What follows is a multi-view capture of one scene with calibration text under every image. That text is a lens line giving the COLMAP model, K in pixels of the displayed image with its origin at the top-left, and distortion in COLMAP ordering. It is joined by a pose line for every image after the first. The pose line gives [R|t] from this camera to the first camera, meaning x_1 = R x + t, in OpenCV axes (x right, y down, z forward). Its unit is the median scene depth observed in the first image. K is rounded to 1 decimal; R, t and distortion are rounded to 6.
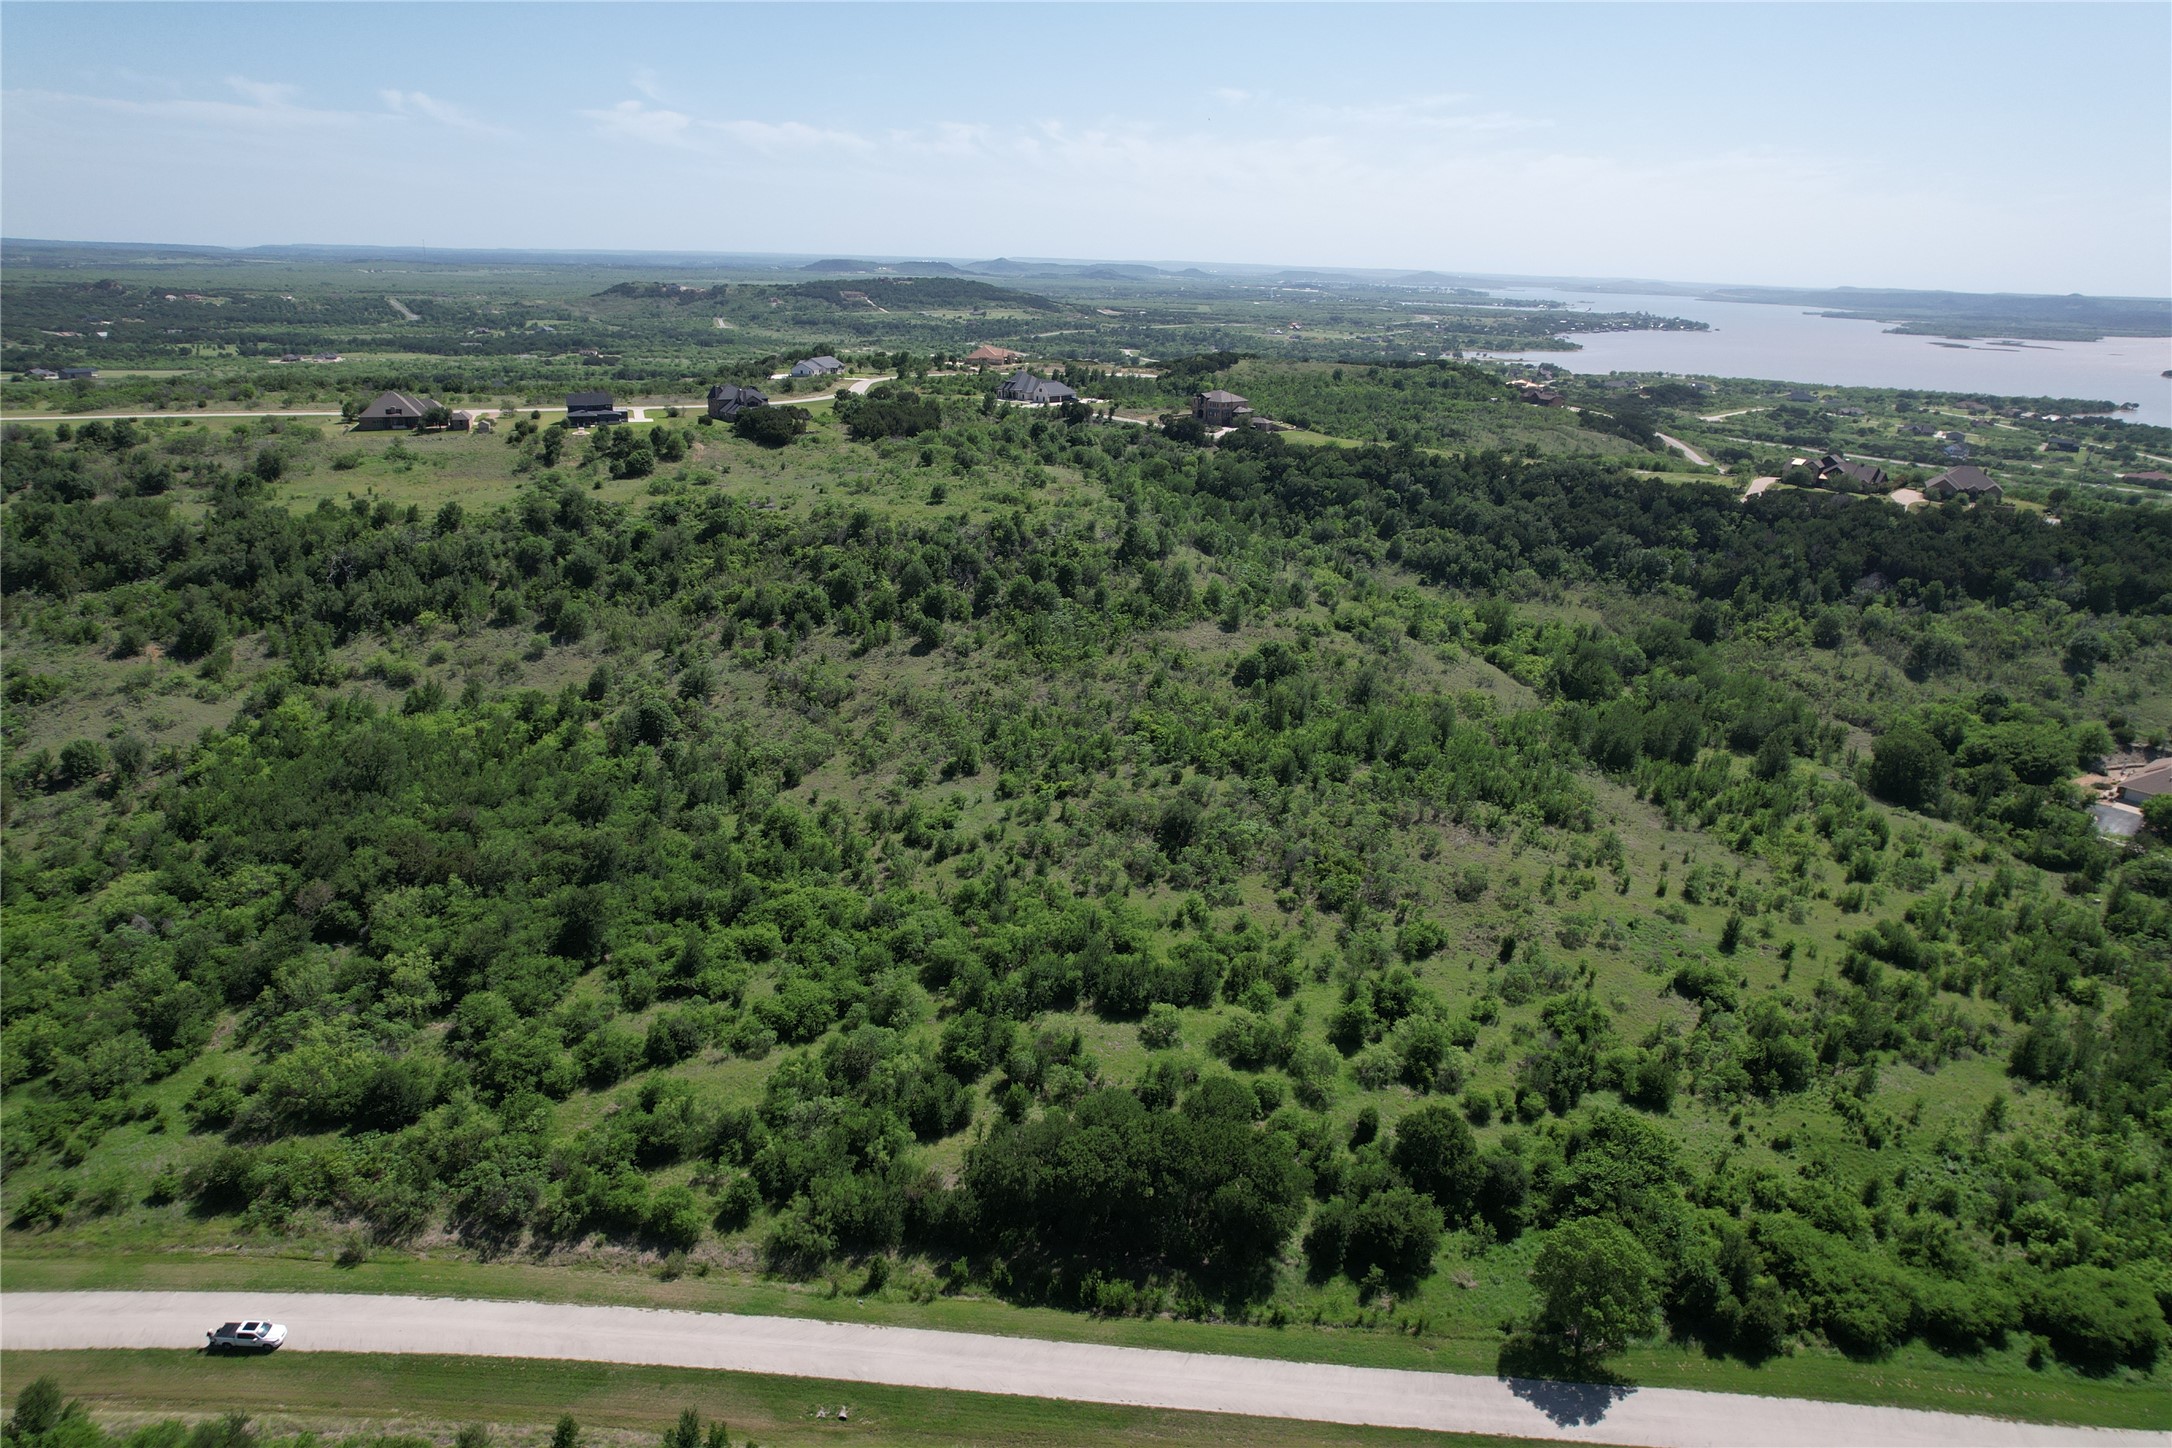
lens RADIAL K [[1375.5, 0, 1086.0], [0, 1375.5, 724.0], [0, 0, 1]] dist [-0.081725, 0.077506]
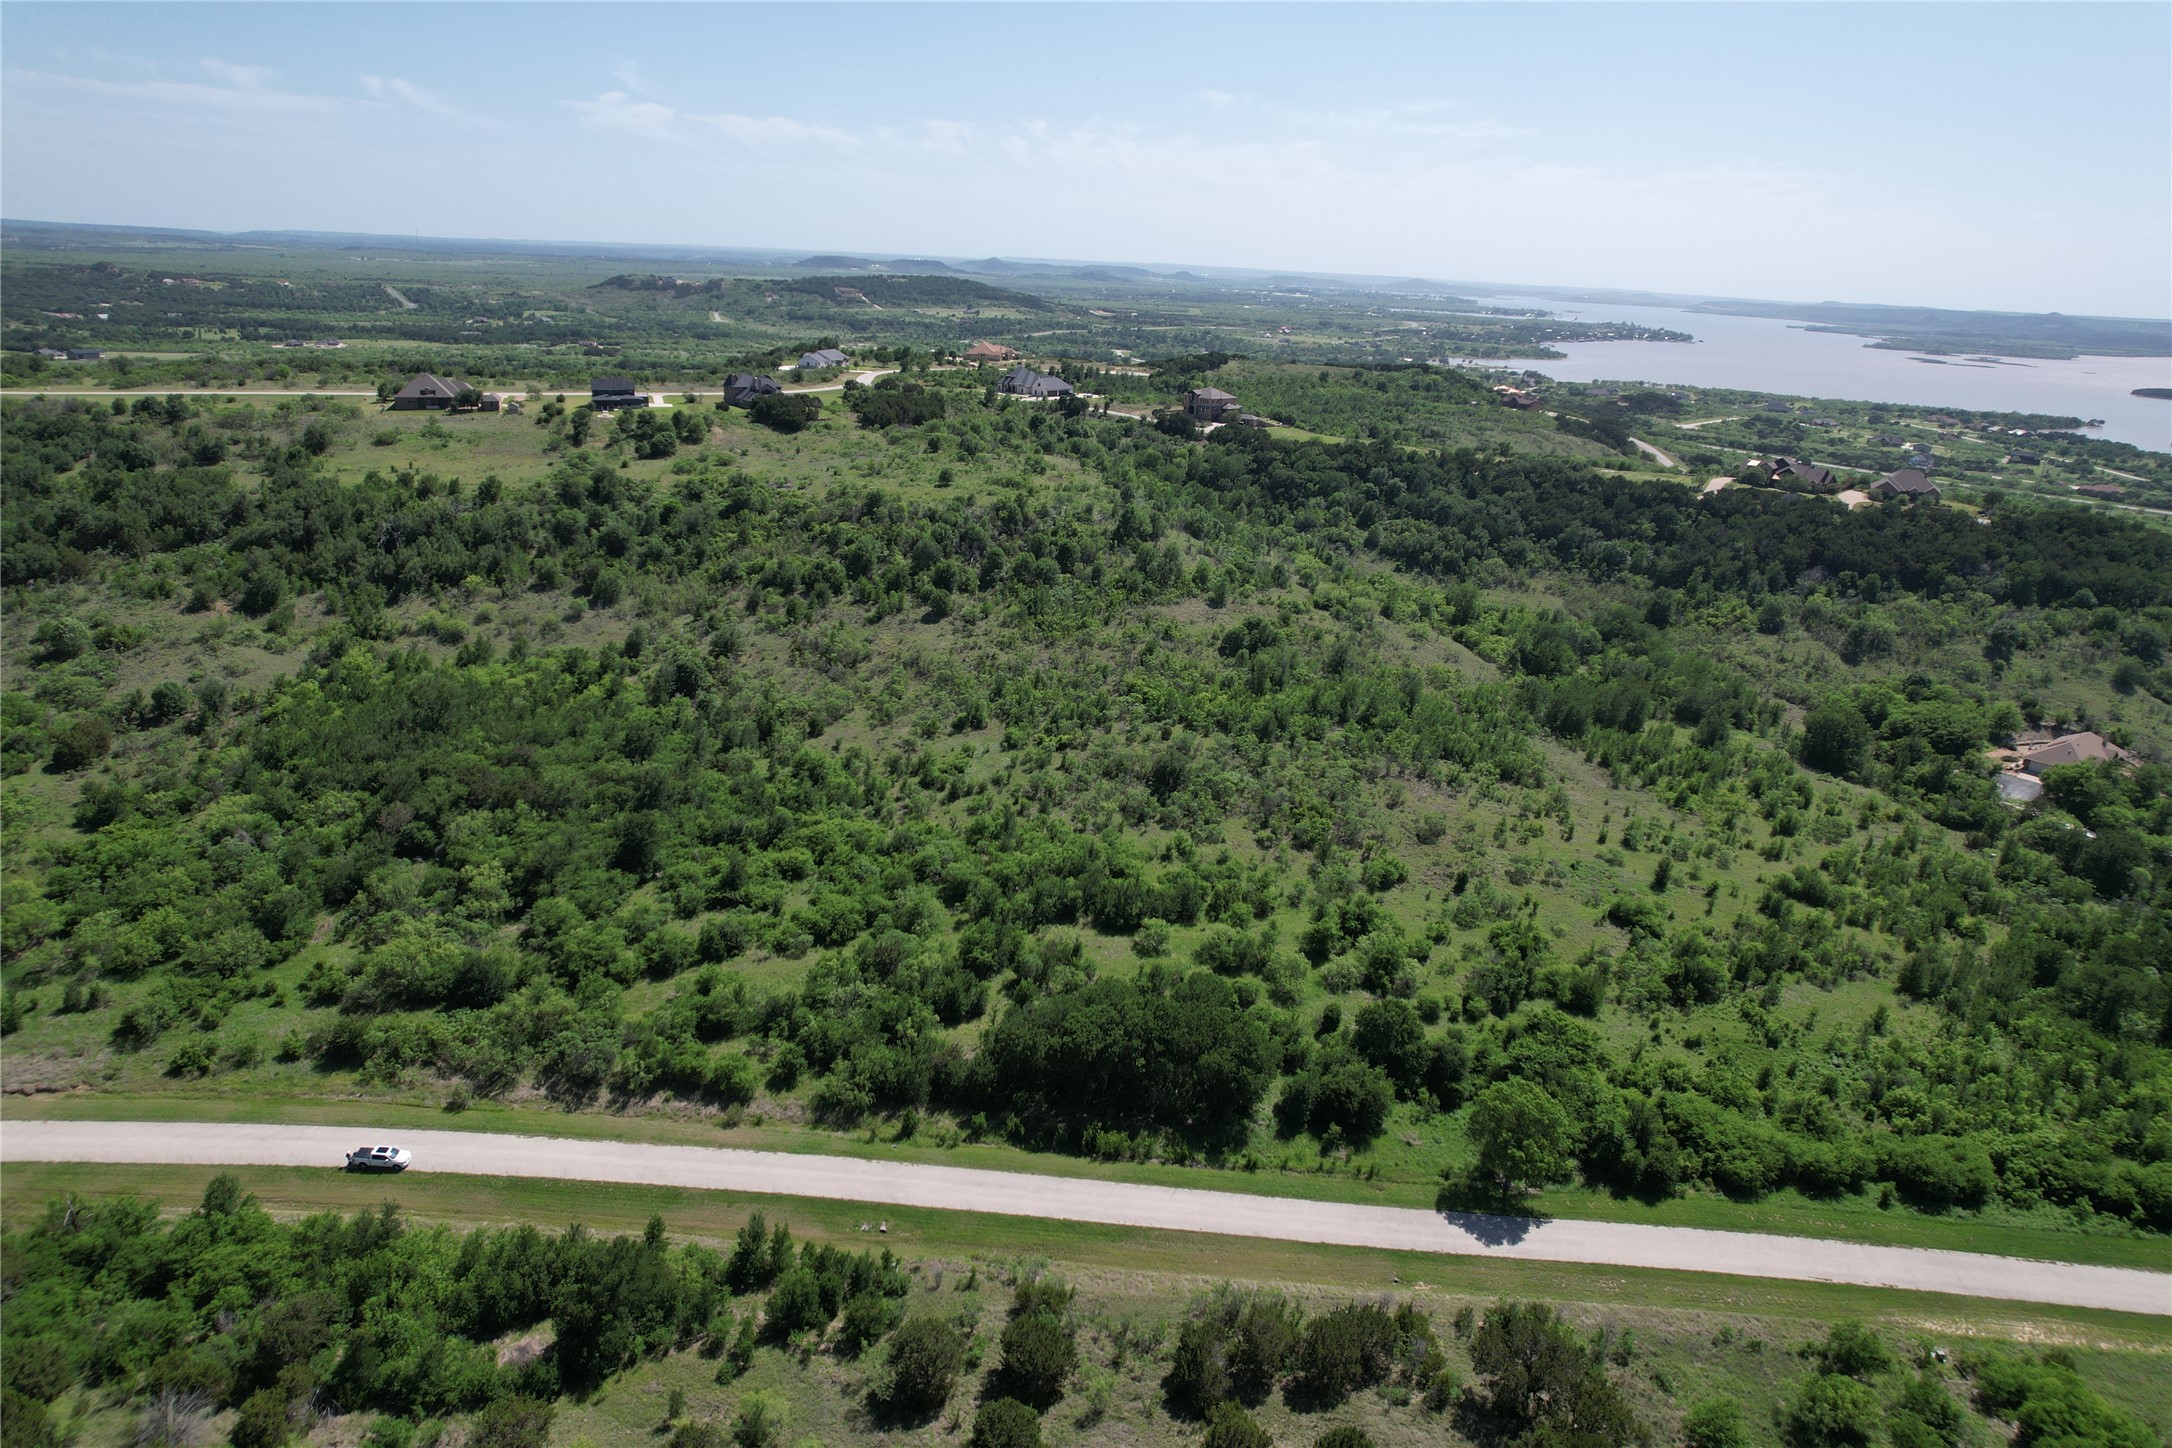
lens RADIAL K [[1369.5, 0, 1086.0], [0, 1369.5, 724.0], [0, 0, 1]] dist [-0.076453, 0.071297]
pose [[0.999828, 0.014914, 0.011031, -0.011067], [-0.014918, 0.999889, 0.000323, 0.033432], [-0.011025, -0.000488, 0.999939, -0.097754]]
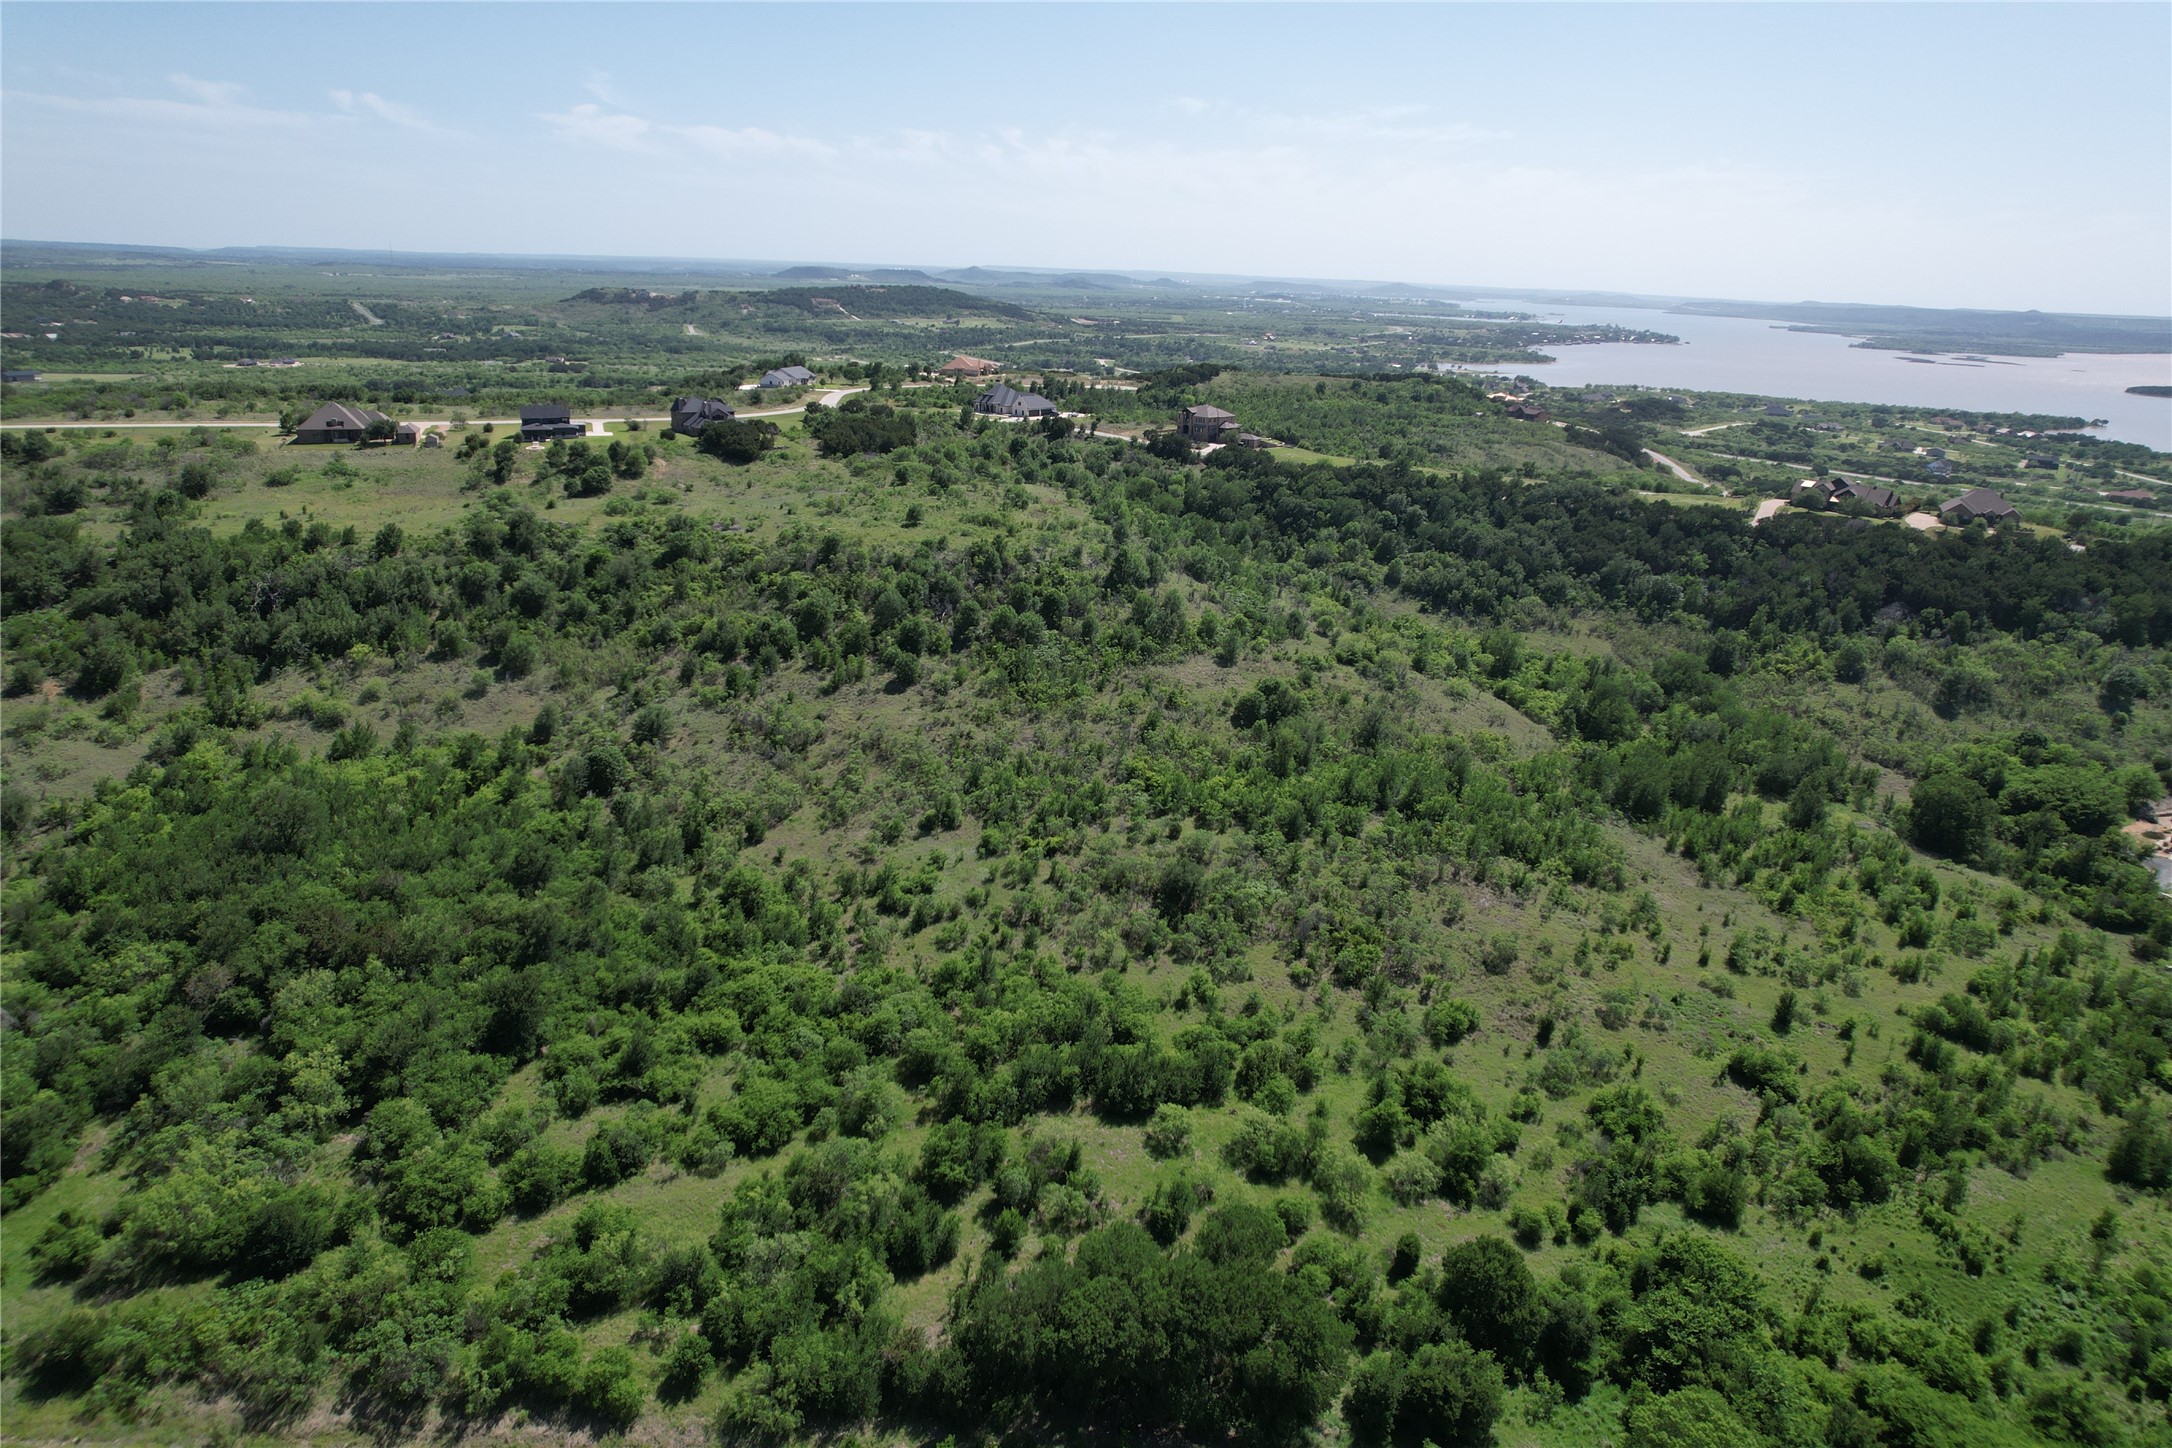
lens RADIAL K [[1375.5, 0, 1086.0], [0, 1375.5, 724.0], [0, 0, 1]] dist [-0.081725, 0.077506]
pose [[0.999788, 0.001390, 0.020547, -0.013367], [-0.001268, 0.999982, -0.005944, -0.029236], [-0.020555, 0.005916, 0.999771, 0.085654]]
